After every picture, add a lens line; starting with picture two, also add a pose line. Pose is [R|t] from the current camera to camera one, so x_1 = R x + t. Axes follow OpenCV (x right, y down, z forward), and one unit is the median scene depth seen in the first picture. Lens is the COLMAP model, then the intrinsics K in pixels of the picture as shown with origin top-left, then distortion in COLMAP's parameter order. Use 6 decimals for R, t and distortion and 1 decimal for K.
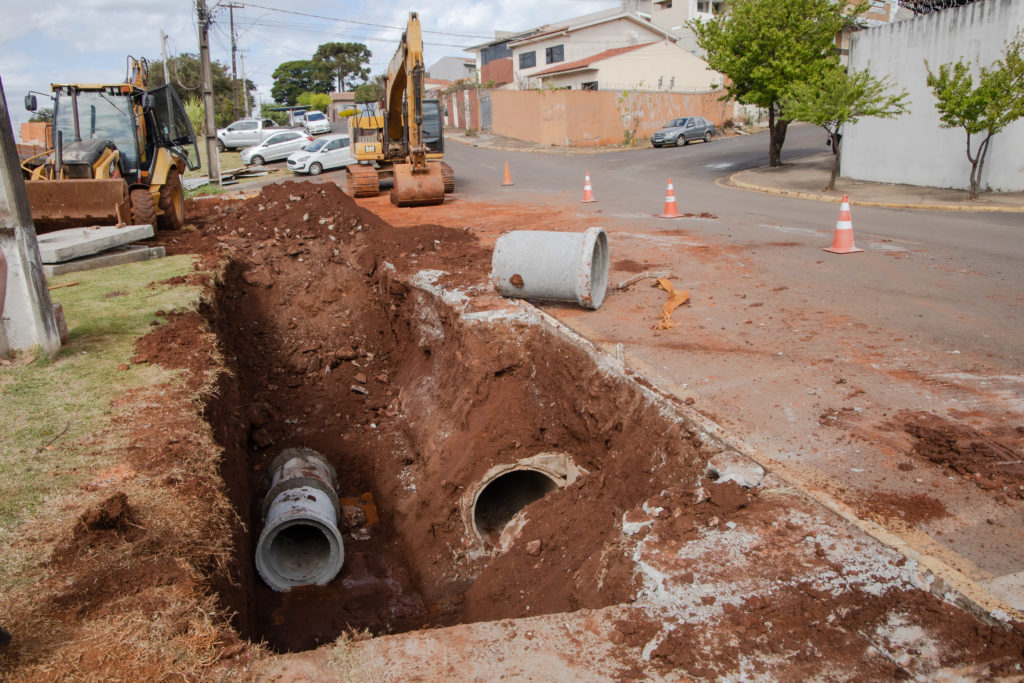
lens RADIAL K [[718.2, 0, 475.4], [0, 718.2, 364.7], [0, 0, 1]] dist [-0.077451, 0.058123]
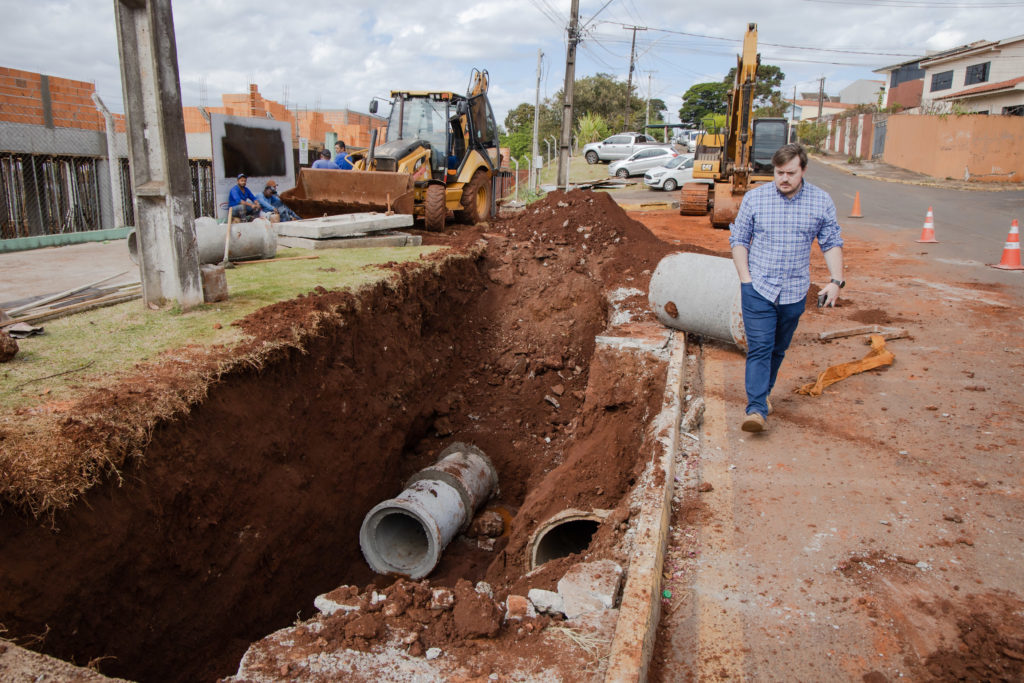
lens RADIAL K [[702.3, 0, 508.6], [0, 702.3, 357.7], [0, 0, 1]] dist [-0.077760, 0.058086]
pose [[0.872471, 0.174507, -0.456445, 0.165611], [-0.188035, 0.982031, 0.016028, -0.021076], [0.451041, 0.071844, 0.889607, 0.095295]]
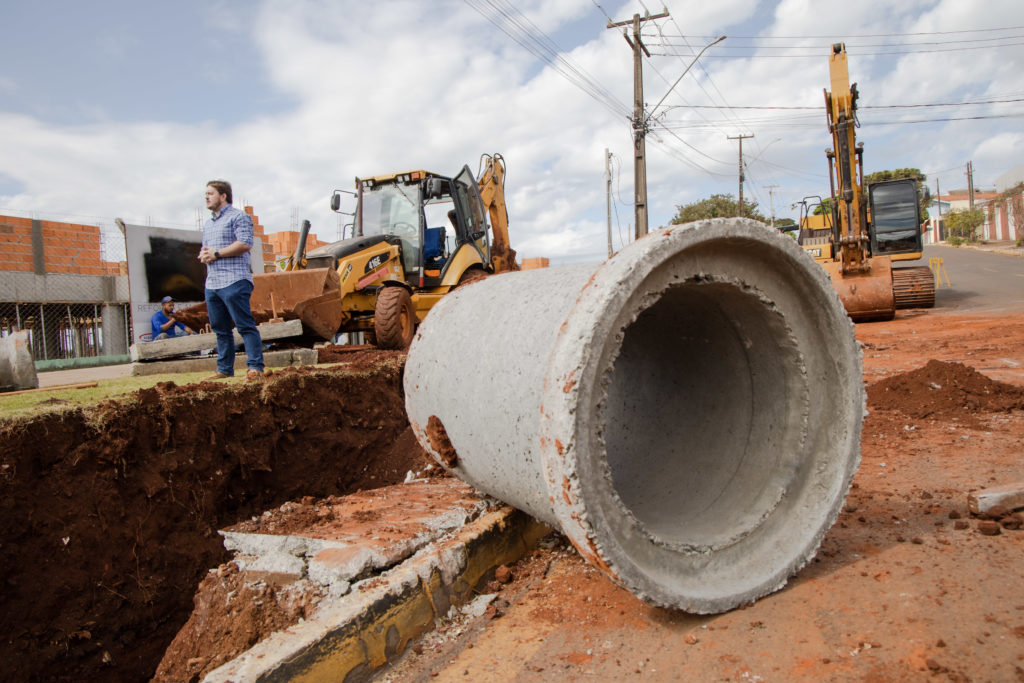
lens RADIAL K [[715.2, 0, 509.6], [0, 715.2, 365.8], [0, 0, 1]] dist [-0.087460, 0.056903]
pose [[0.766123, 0.026322, -0.642155, 0.148097], [-0.149832, 0.978944, -0.138631, -0.065185], [0.624985, 0.202424, 0.753936, 0.473181]]
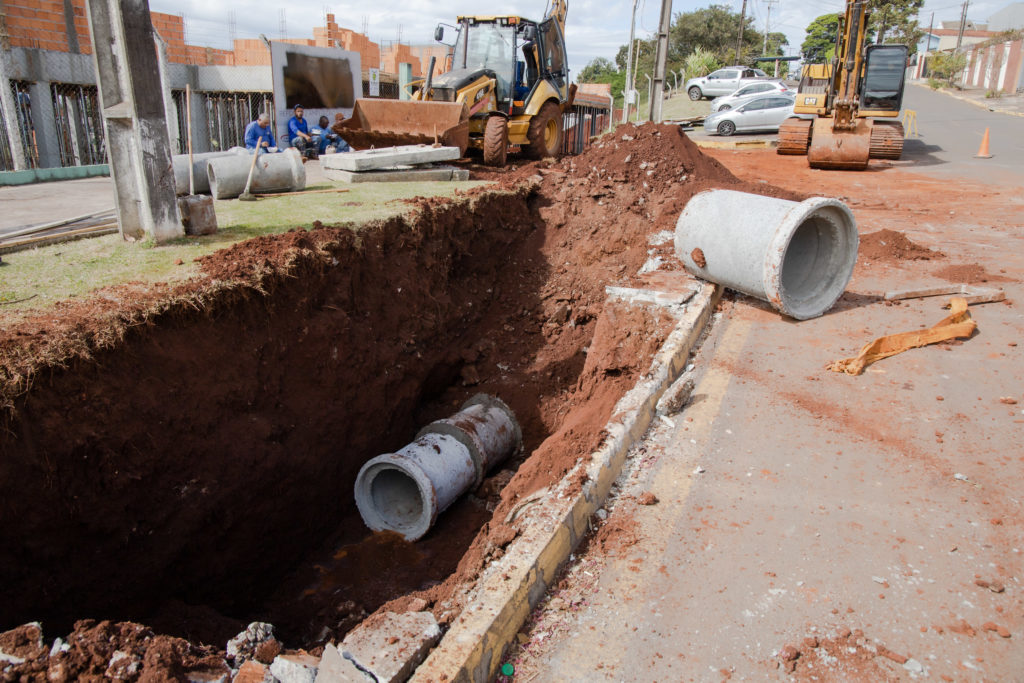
lens RADIAL K [[691.7, 0, 512.0], [0, 691.7, 341.5], [0, 0, 1]] dist [-0.069541, 0.049627]
pose [[0.789557, 0.242369, -0.563788, 0.189351], [-0.220592, 0.969390, 0.107806, -0.039570], [0.572660, 0.039249, 0.818853, 0.189649]]
